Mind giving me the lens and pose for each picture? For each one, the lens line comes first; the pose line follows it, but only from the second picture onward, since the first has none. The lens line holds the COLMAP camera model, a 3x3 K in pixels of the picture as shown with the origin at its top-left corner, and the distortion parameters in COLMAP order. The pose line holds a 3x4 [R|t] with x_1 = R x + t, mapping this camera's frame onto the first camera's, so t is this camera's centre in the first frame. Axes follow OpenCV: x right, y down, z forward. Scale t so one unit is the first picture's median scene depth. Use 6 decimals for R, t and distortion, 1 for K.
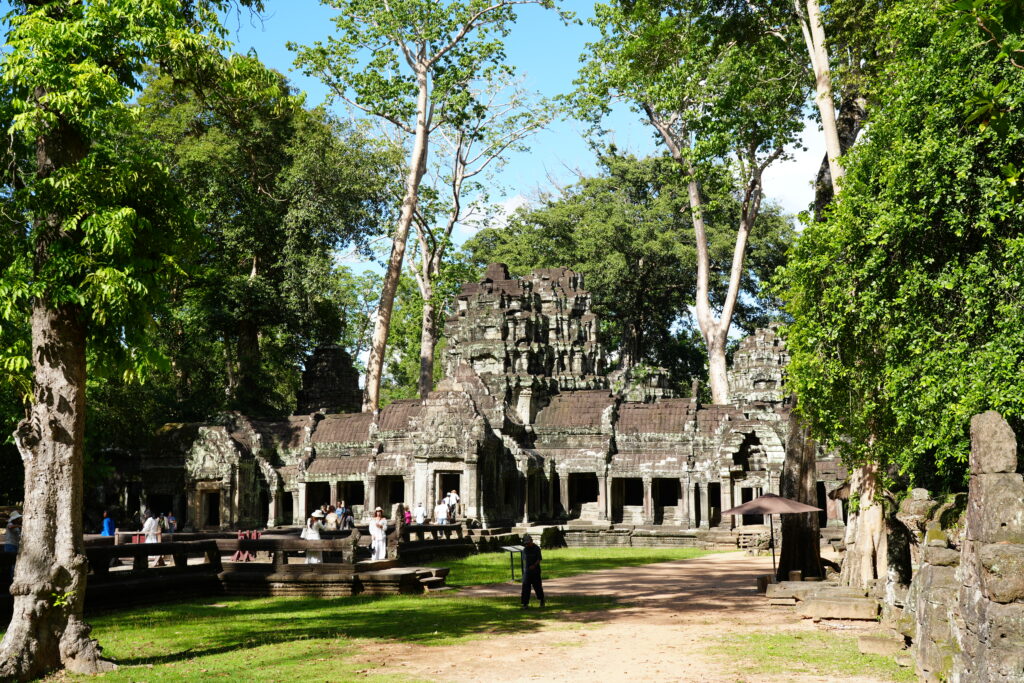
lens RADIAL K [[1182.0, 0, 512.0], [0, 1182.0, 341.5], [0, 0, 1]] dist [0.032513, 0.013074]
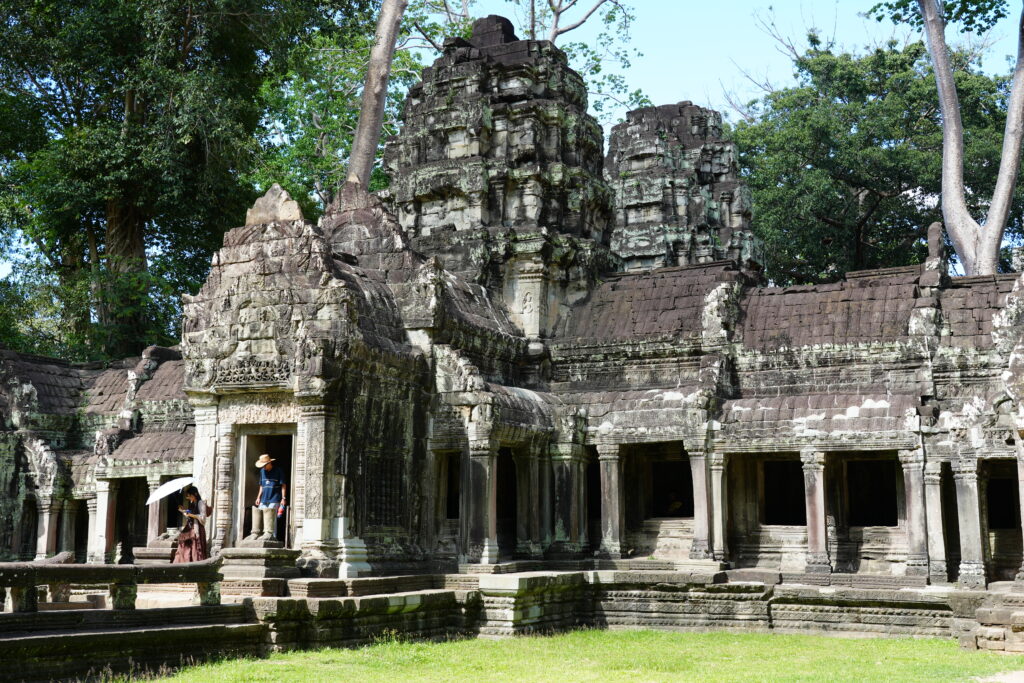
lens RADIAL K [[1182.0, 0, 512.0], [0, 1182.0, 341.5], [0, 0, 1]] dist [0.032513, 0.013074]
pose [[0.979637, -0.028999, -0.198673, 0.094310], [0.021043, 0.998894, -0.042039, 0.091519], [0.199673, 0.037002, 0.979164, 0.584029]]
